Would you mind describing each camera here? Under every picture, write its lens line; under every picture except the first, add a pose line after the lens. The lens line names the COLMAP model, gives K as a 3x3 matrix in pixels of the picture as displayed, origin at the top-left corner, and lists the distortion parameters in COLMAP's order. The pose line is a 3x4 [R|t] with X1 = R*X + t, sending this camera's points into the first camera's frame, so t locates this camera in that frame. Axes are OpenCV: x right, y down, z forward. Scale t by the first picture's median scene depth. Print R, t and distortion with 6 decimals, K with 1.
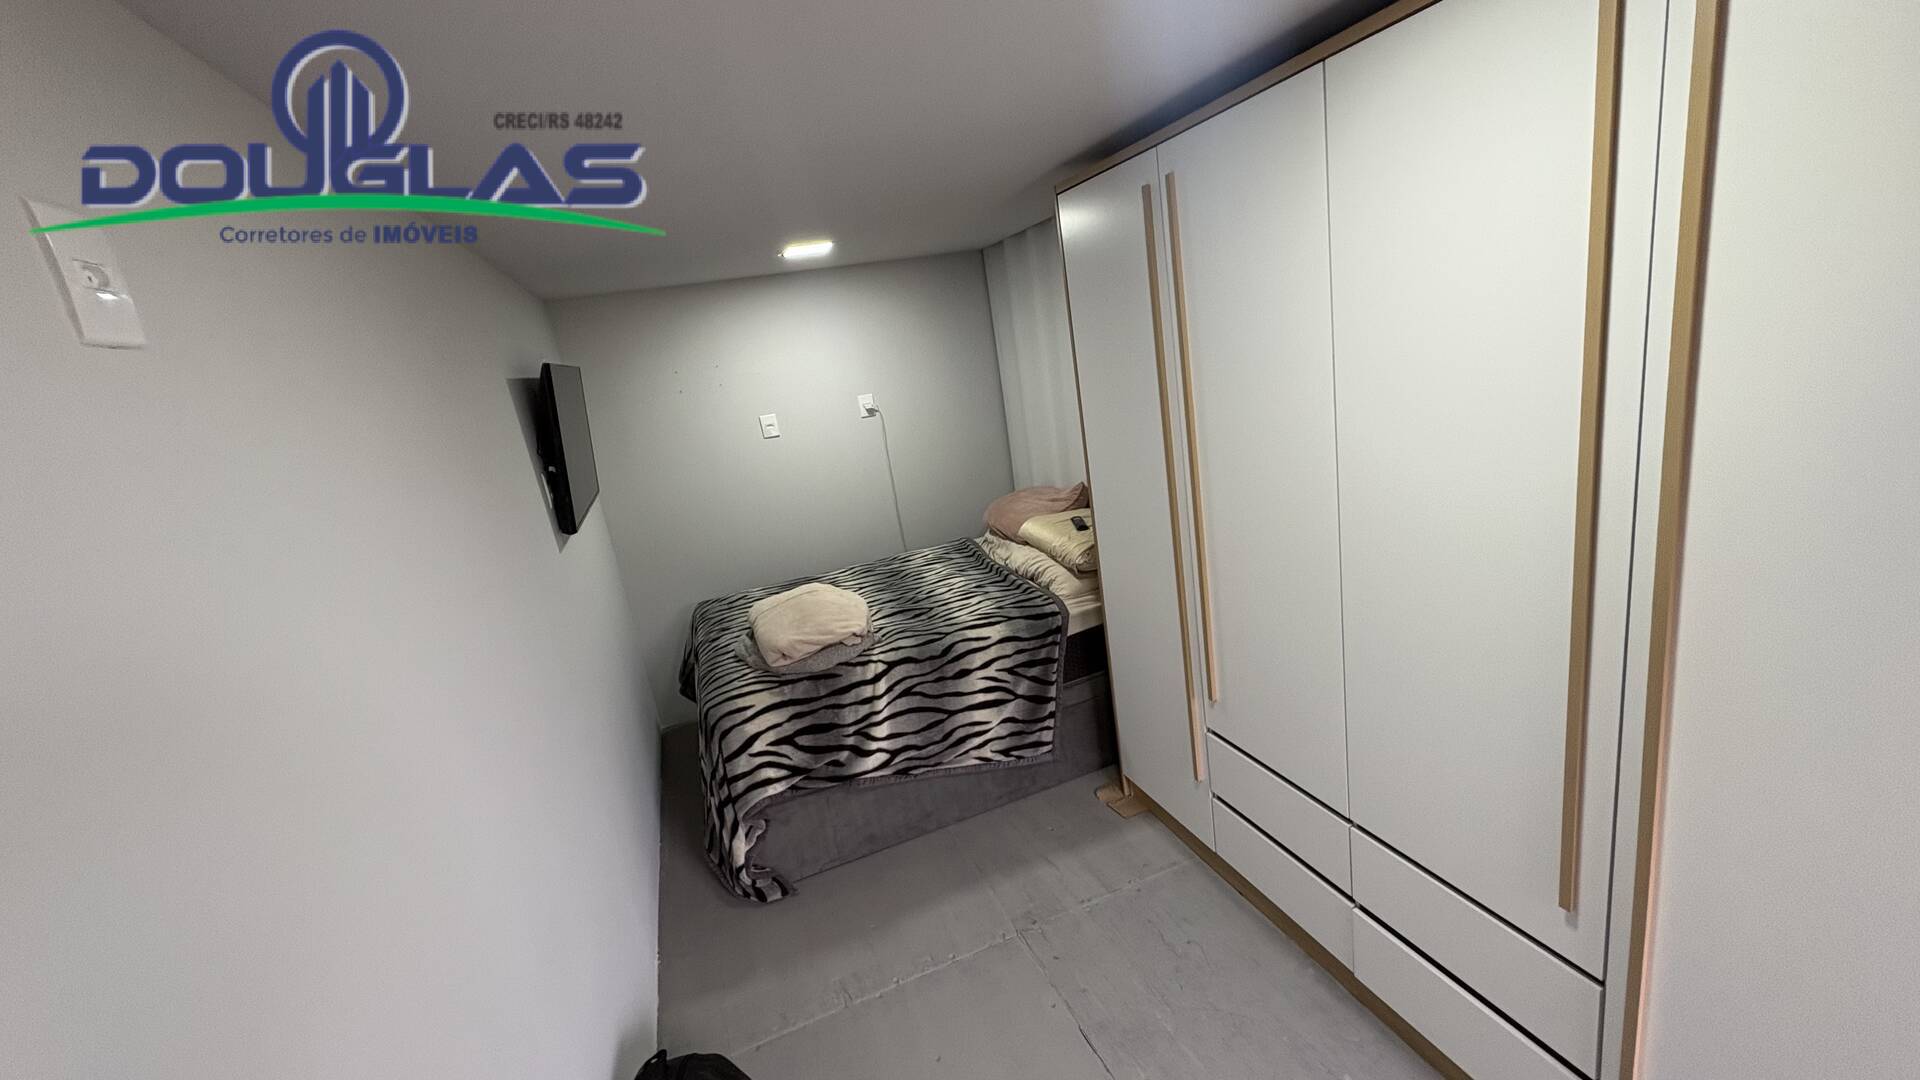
lens RADIAL K [[764.9, 0, 959.0], [0, 764.9, 542.5], [0, 0, 1]] dist [0.002258, 0.000127]
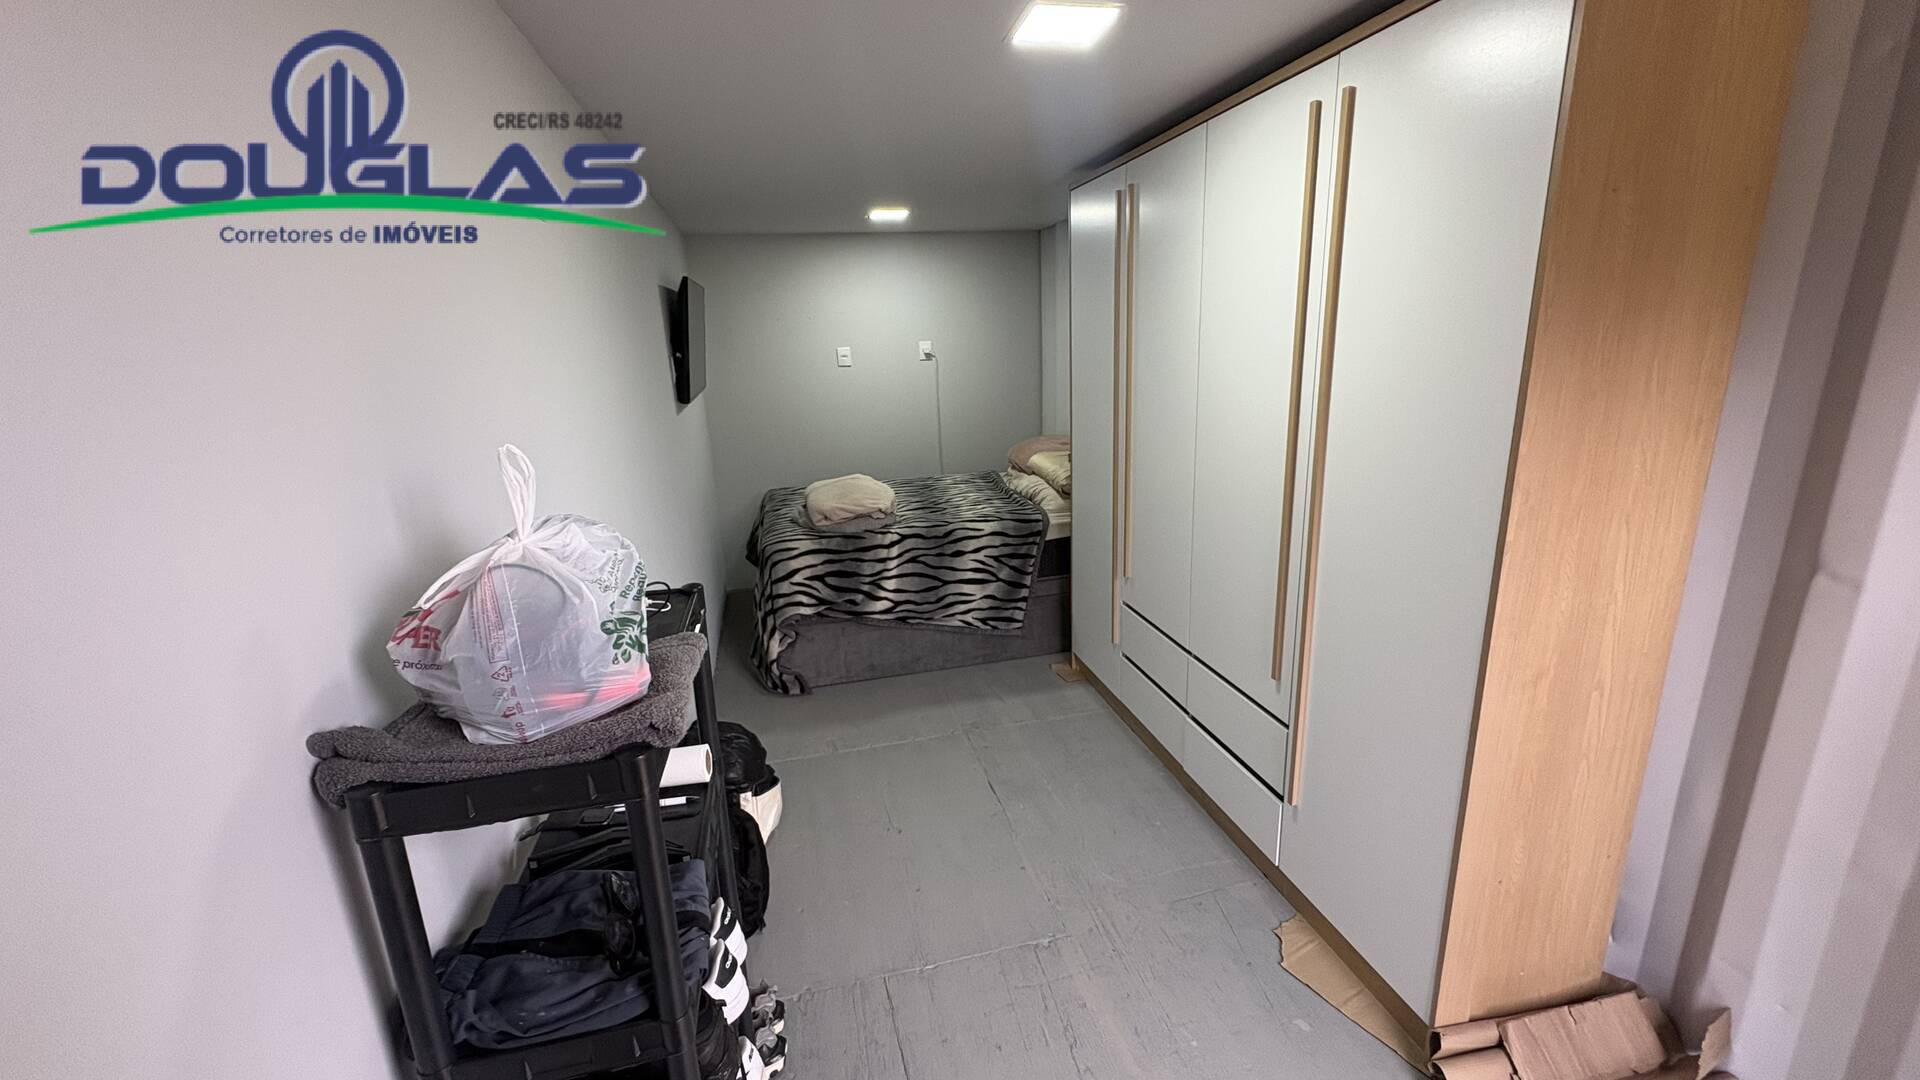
lens RADIAL K [[764.9, 0, 959.1], [0, 764.9, 534.6], [0, 0, 1]] dist [0.002258, 0.000127]
pose [[0.986438, 0.137673, -0.089365, 0.118133], [-0.136257, 0.990434, 0.021782, 0.111334], [0.091509, -0.009310, 0.995761, -0.290899]]
